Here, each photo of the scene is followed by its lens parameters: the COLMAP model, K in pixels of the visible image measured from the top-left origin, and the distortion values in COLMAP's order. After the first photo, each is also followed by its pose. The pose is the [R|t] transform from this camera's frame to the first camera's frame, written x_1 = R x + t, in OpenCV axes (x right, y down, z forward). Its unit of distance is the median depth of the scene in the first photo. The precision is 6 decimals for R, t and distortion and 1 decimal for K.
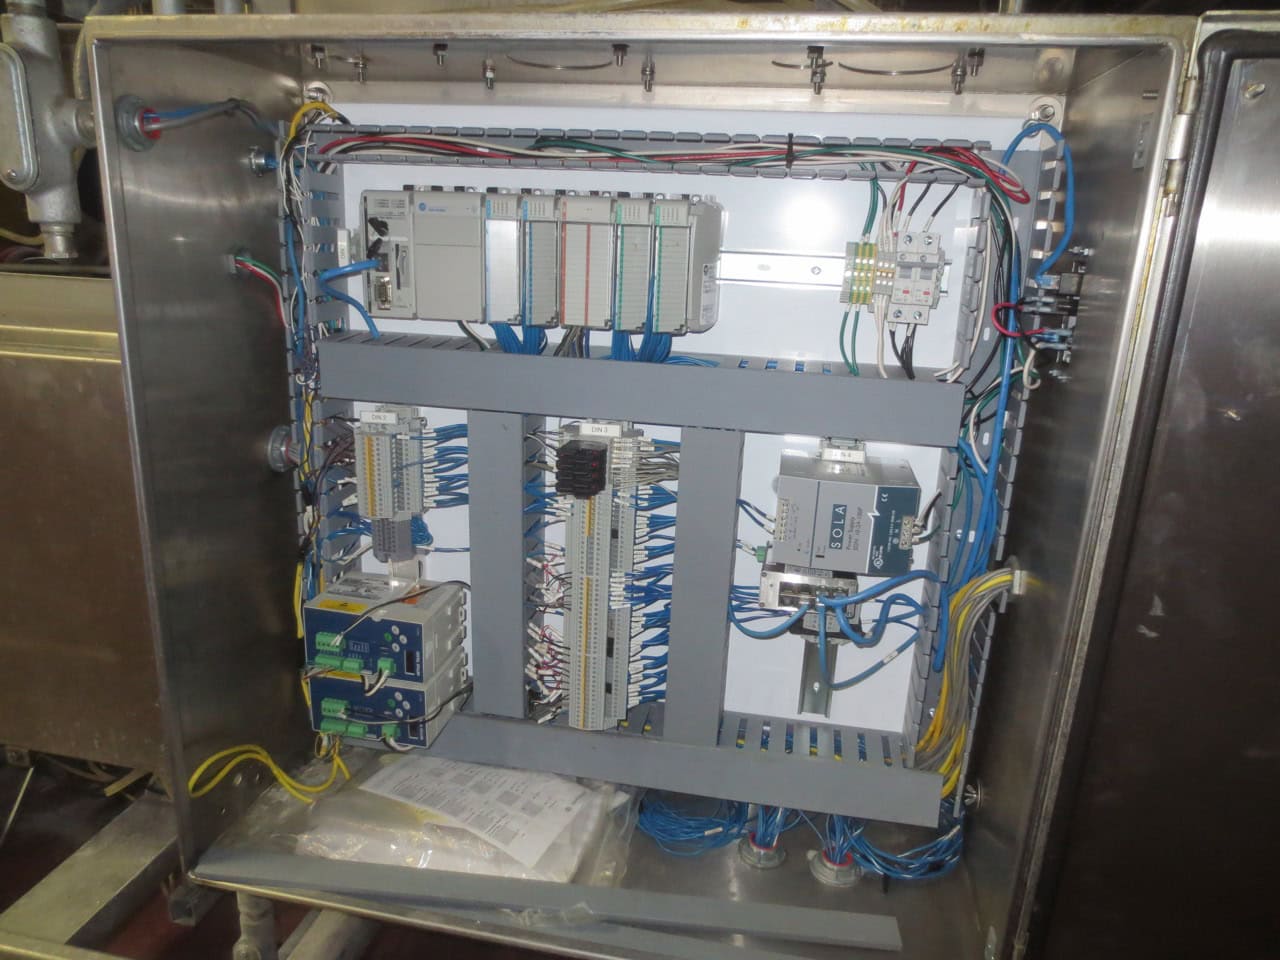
lens RADIAL K [[905.1, 0, 648.1], [0, 905.1, 485.6], [0, 0, 1]] dist [-0.028809, 0.007074]
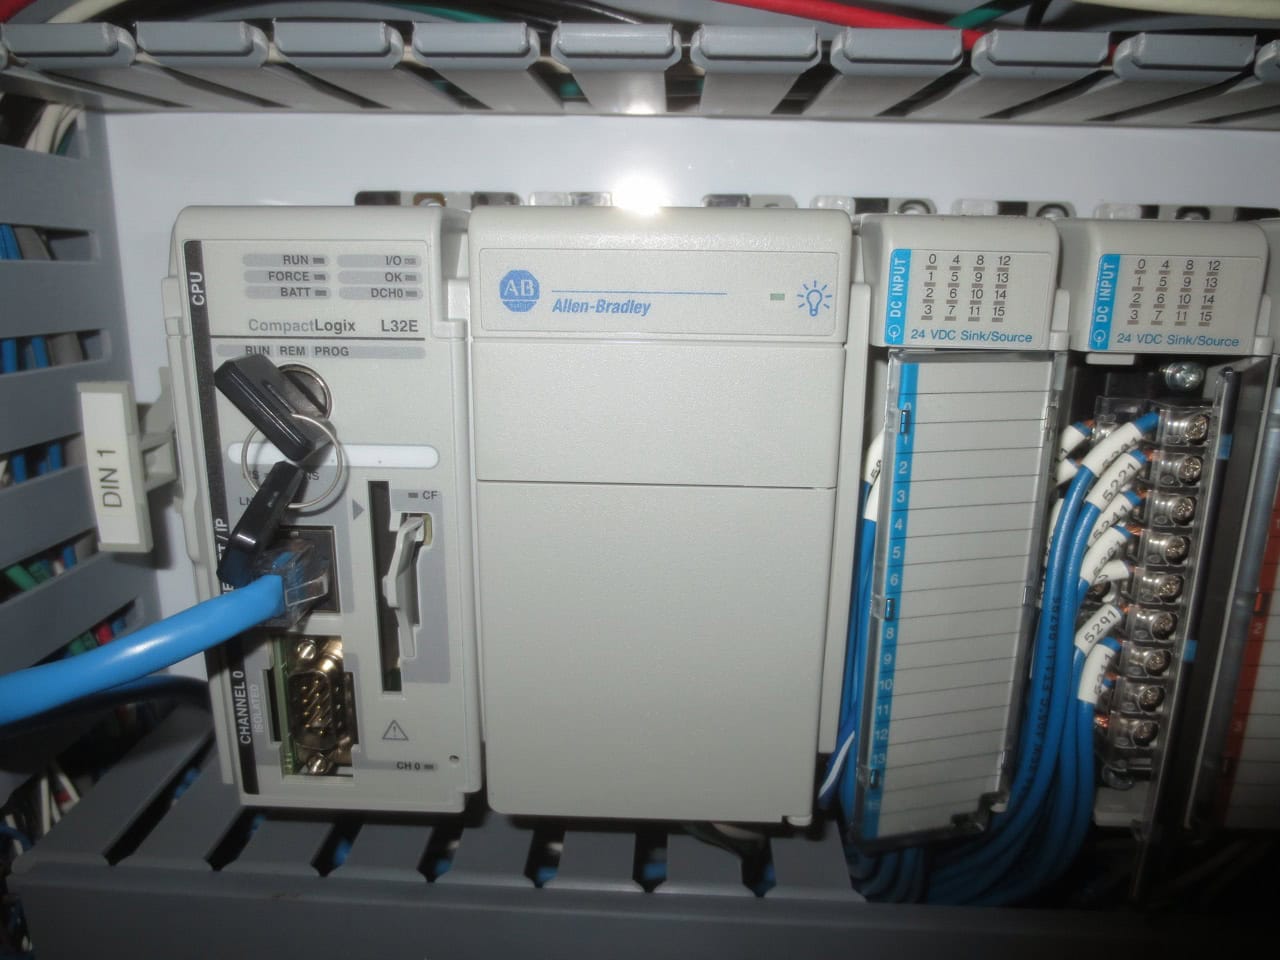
lens RADIAL K [[905.1, 0, 638.7], [0, 905.1, 478.3], [0, 0, 1]] dist [-0.028809, 0.007074]
pose [[0.991021, -0.059529, 0.119726, -0.245907], [0.063907, 0.997408, -0.033064, -0.258367], [-0.117447, 0.040419, 0.992256, 0.800371]]
